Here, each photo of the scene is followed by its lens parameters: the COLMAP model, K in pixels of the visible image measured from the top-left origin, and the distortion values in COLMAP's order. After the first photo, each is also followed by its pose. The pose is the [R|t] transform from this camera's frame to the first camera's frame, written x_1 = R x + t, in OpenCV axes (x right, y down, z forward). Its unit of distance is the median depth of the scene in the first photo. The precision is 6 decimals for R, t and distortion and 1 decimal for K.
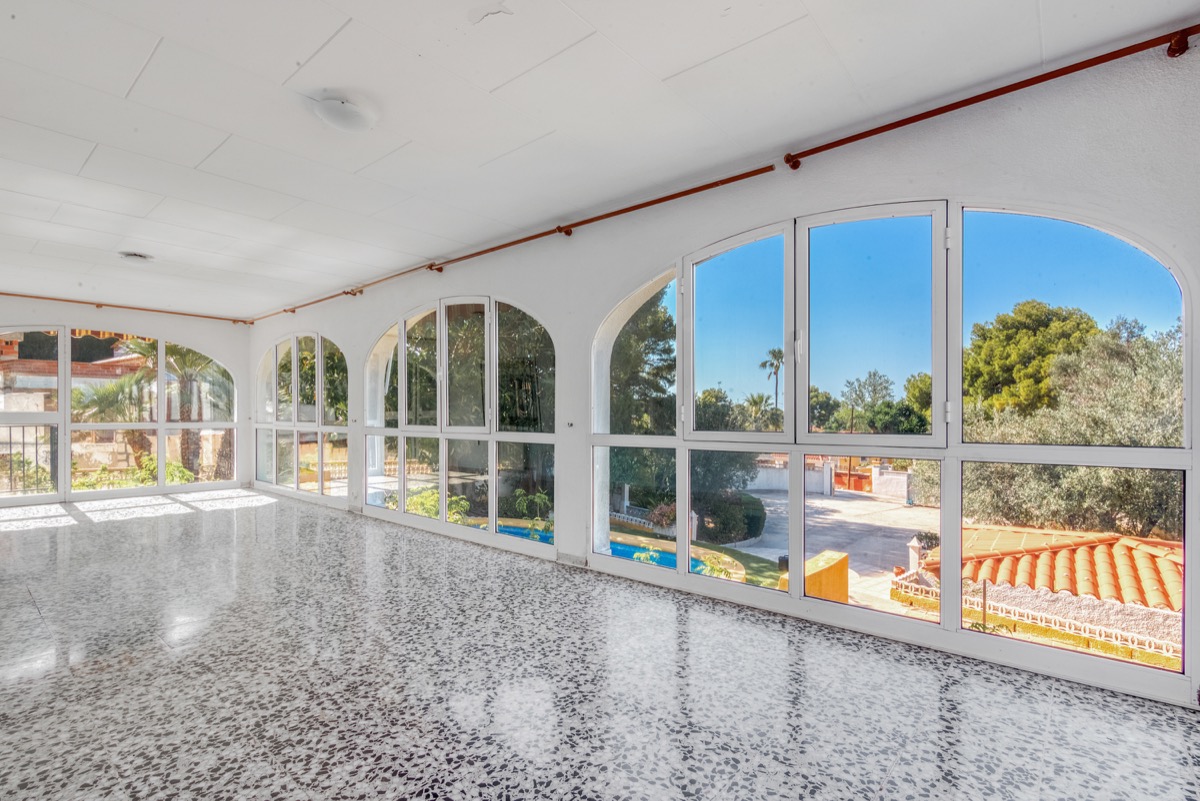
lens RADIAL K [[547.7, 0, 600.0], [0, 547.7, 400.5], [0, 0, 1]] dist [0.000865, 0.000196]
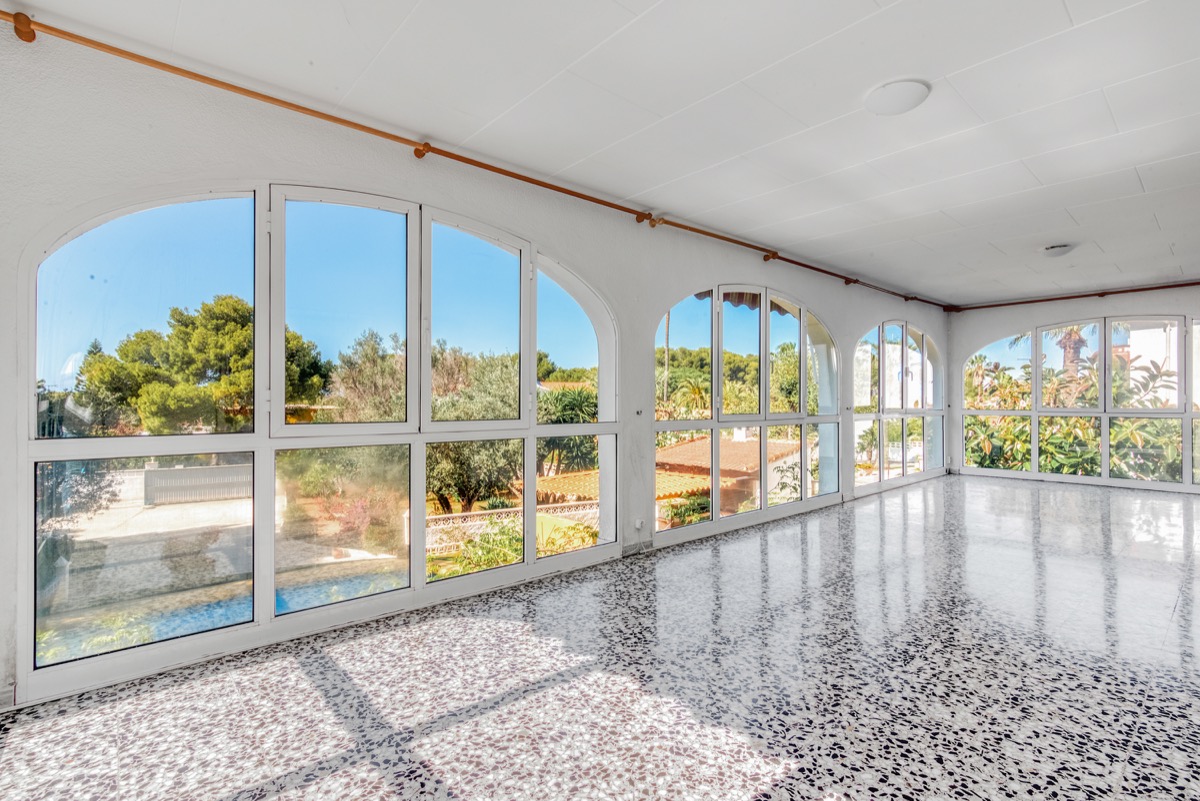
lens RADIAL K [[547.7, 0, 600.0], [0, 547.7, 400.5], [0, 0, 1]] dist [0.000865, 0.000196]
pose [[0.164687, 0.003382, 0.986340, -0.151957], [-0.023960, 0.999713, 0.000572, 0.003804], [-0.986055, -0.023727, 0.164721, 0.127659]]
